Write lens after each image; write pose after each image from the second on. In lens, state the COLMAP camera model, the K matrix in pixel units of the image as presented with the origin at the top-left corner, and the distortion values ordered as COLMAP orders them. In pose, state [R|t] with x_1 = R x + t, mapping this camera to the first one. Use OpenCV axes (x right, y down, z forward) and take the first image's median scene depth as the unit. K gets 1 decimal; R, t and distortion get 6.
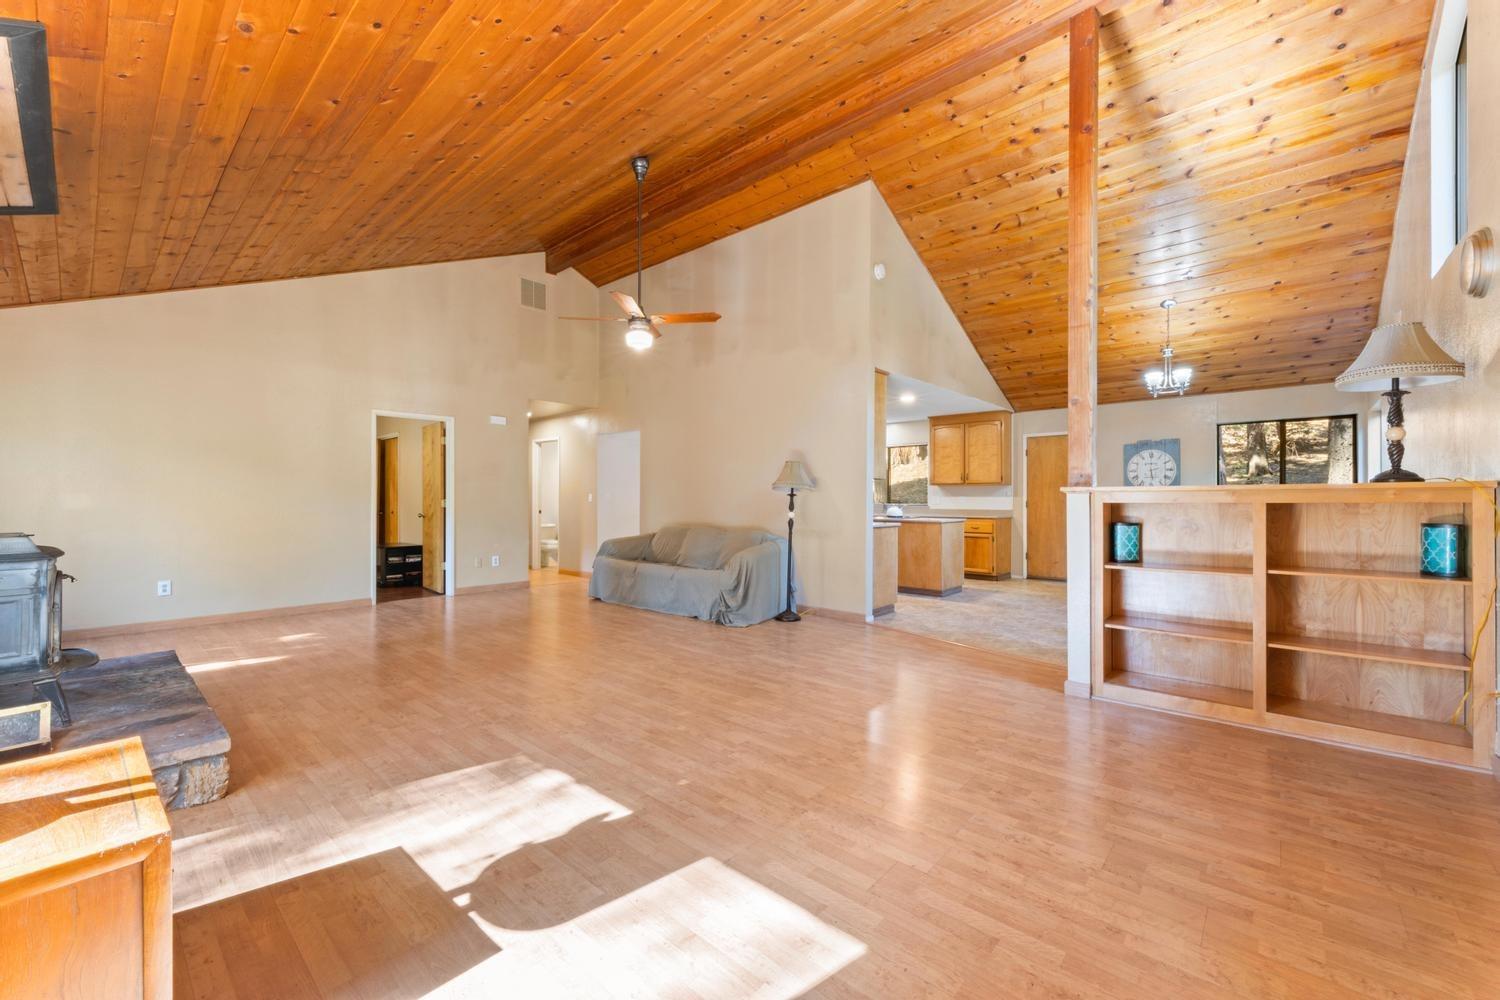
lens RADIAL K [[596.2, 0, 742.0], [0, 596.2, 500.4], [0, 0, 1]] dist [0.000921, -0.000087]
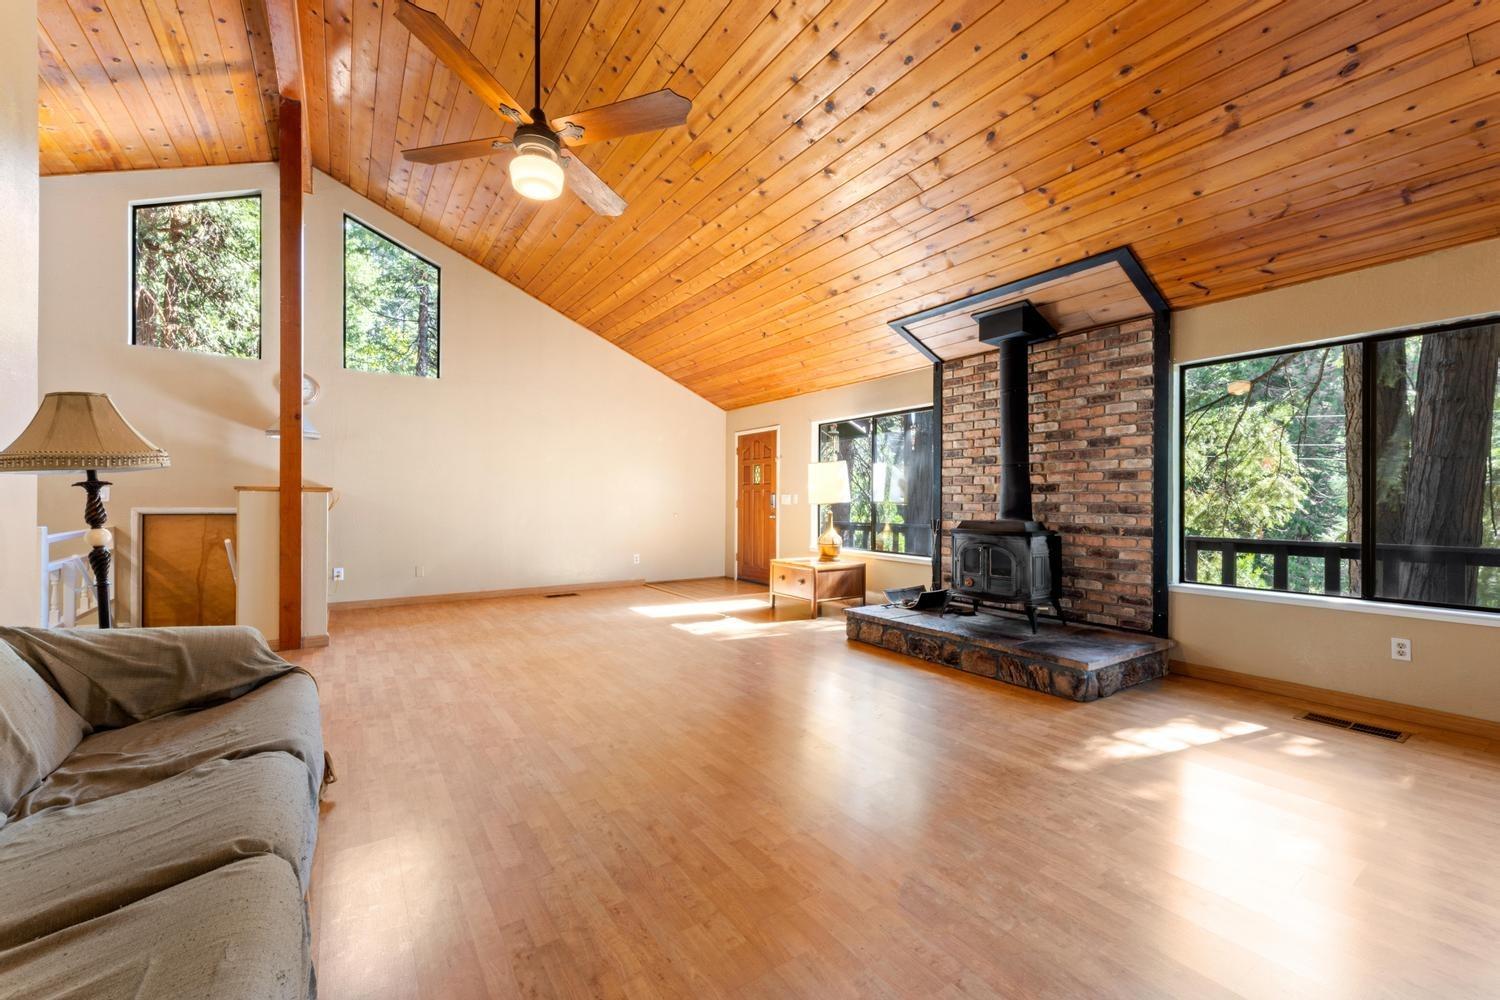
lens RADIAL K [[600.1, 0, 747.0], [0, 600.1, 498.3], [0, 0, 1]] dist [0.004352, -0.002150]
pose [[-0.970040, -0.005152, 0.242892, -0.320781], [-0.004896, 0.999987, 0.001657, -0.002276], [-0.242897, 0.000418, -0.970052, 0.989445]]
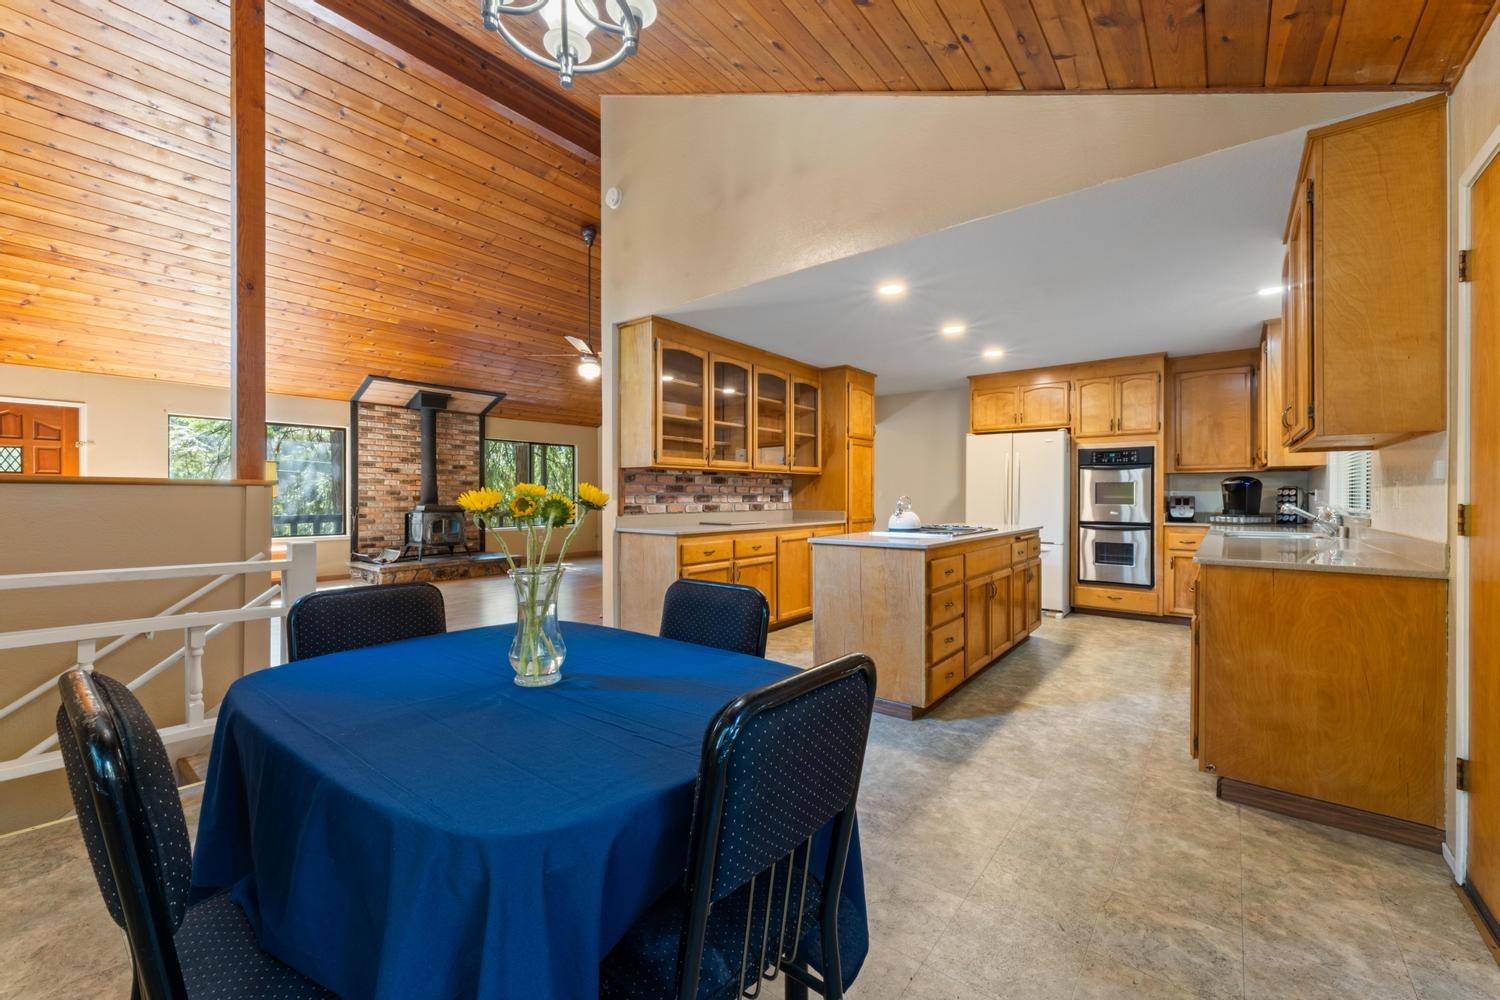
lens RADIAL K [[600.1, 0, 741.2], [0, 600.1, 493.0], [0, 0, 1]] dist [0.004352, -0.002150]
pose [[0.050854, -0.005275, -0.998692, 0.773318], [-0.005154, 0.999971, -0.005545, 0.000017], [0.998693, 0.005429, 0.050825, 0.862553]]
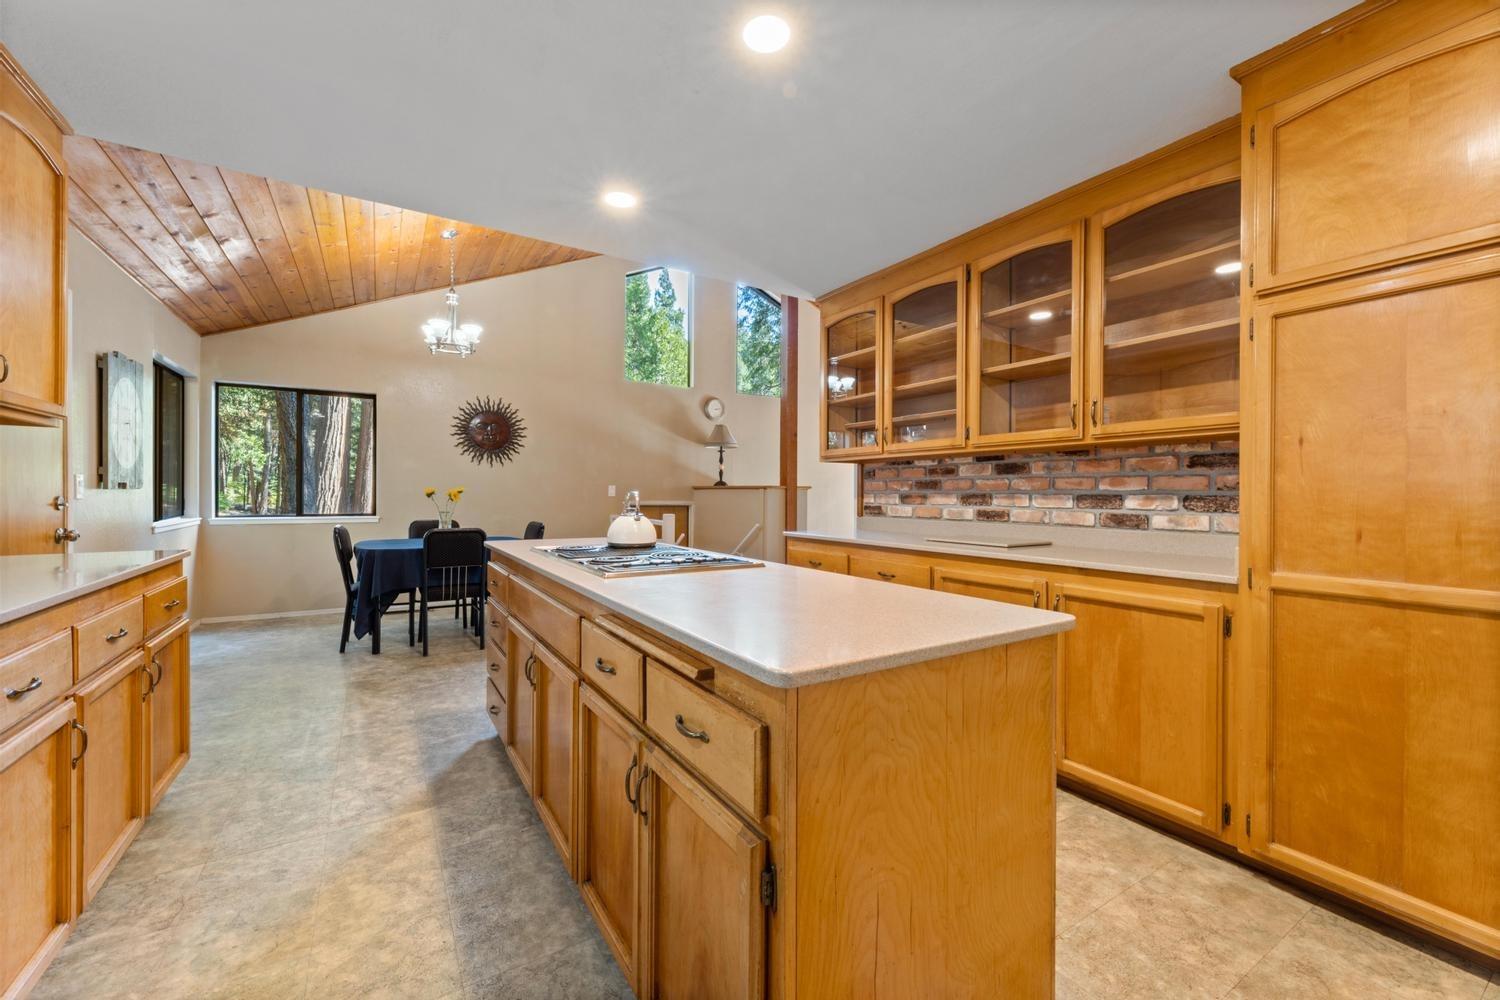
lens RADIAL K [[596.2, 0, 745.0], [0, 596.2, 494.1], [0, 0, 1]] dist [0.000921, -0.000087]
pose [[-0.959849, -0.006591, 0.280440, 0.112261], [-0.005747, 0.999976, 0.003835, -0.001488], [-0.280459, 0.002069, -0.959864, 1.328459]]
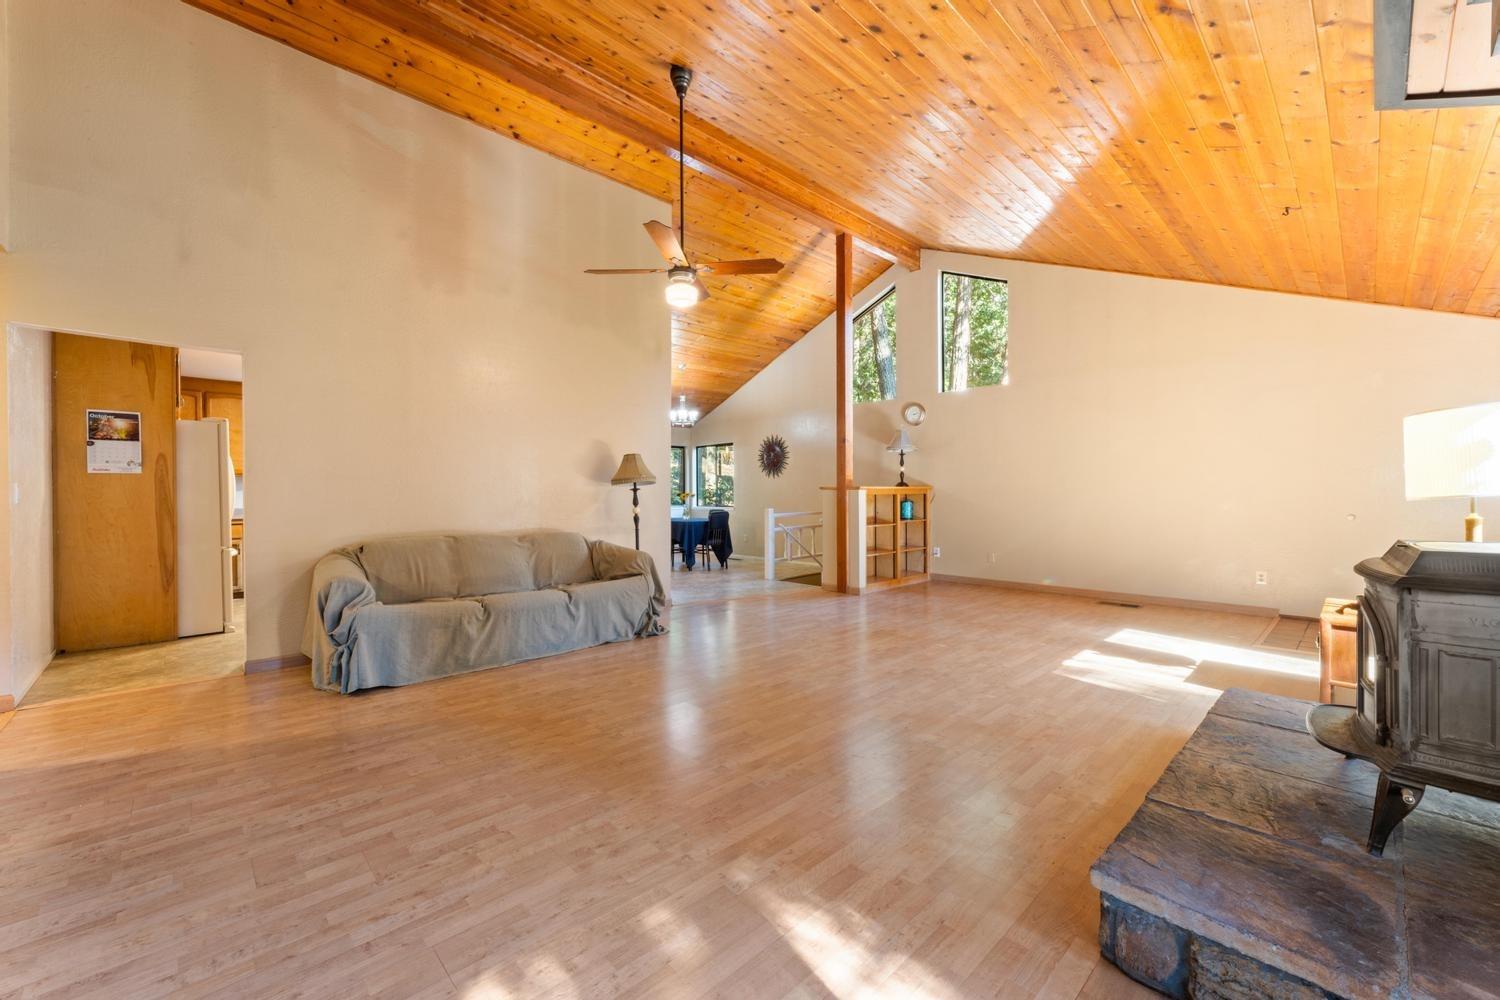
lens RADIAL K [[596.2, 0, 745.9], [0, 596.2, 500.8], [0, 0, 1]] dist [0.000921, -0.000087]
pose [[0.079583, -0.012626, 0.996748, -0.663609], [0.005913, 0.999908, 0.012194, -0.000830], [-0.996811, 0.004923, 0.079651, 0.582575]]
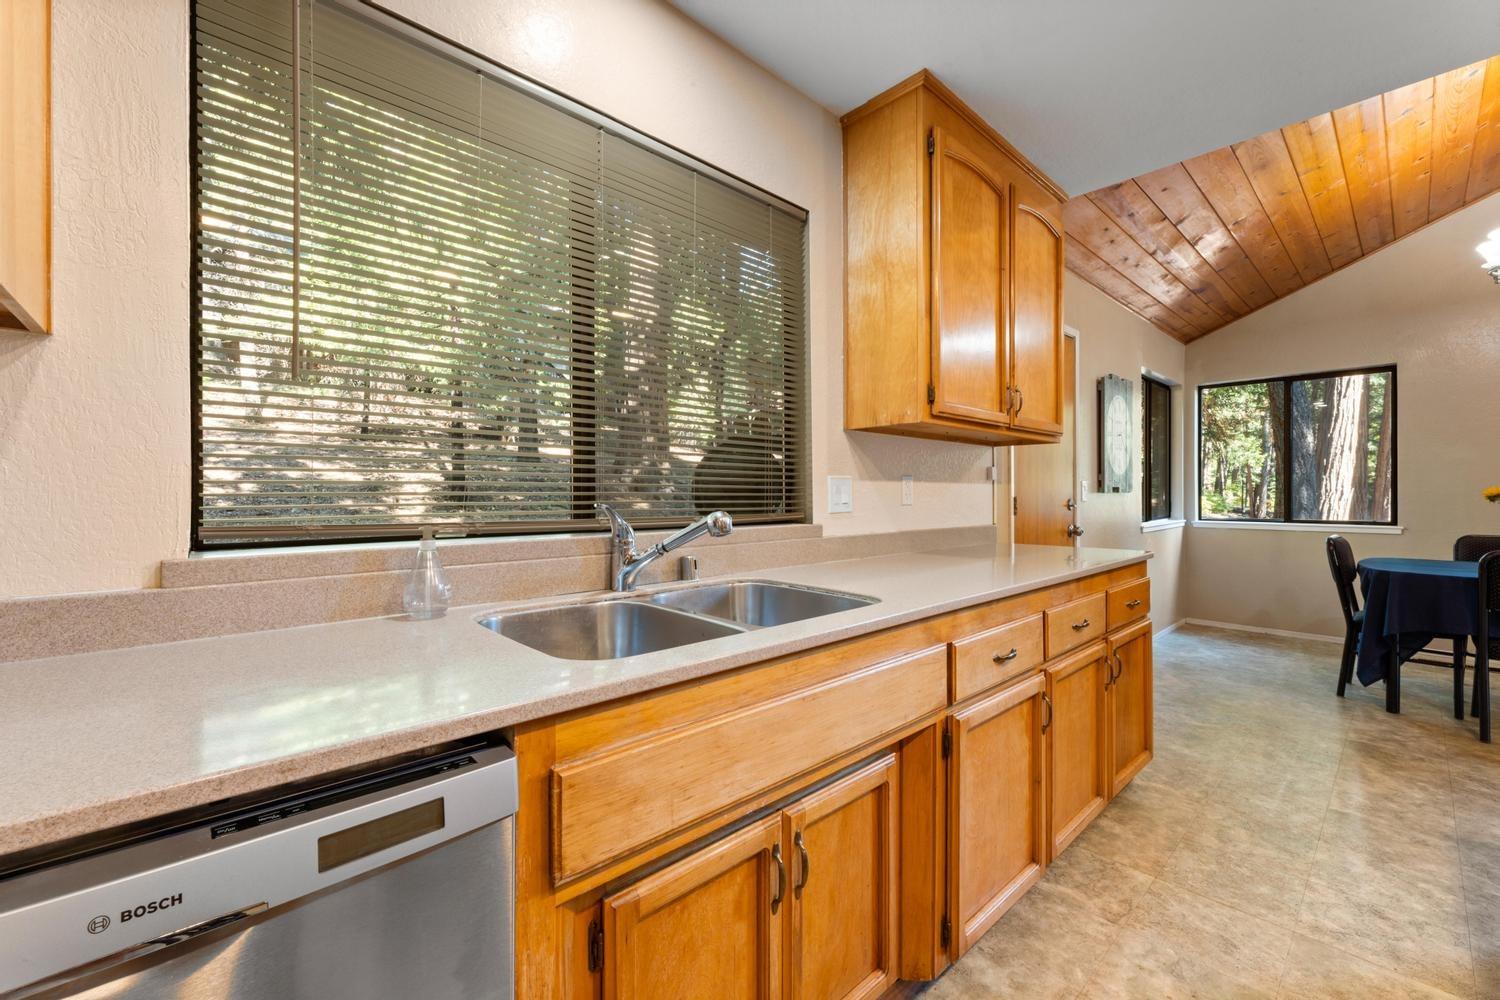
lens RADIAL K [[600.1, 0, 746.4], [0, 600.1, 495.1], [0, 0, 1]] dist [0.004352, -0.002150]
pose [[0.103904, -0.002585, 0.994584, 0.137988], [0.004401, 0.999988, 0.002139, -0.001360], [-0.994578, 0.004155, 0.103914, 1.292251]]
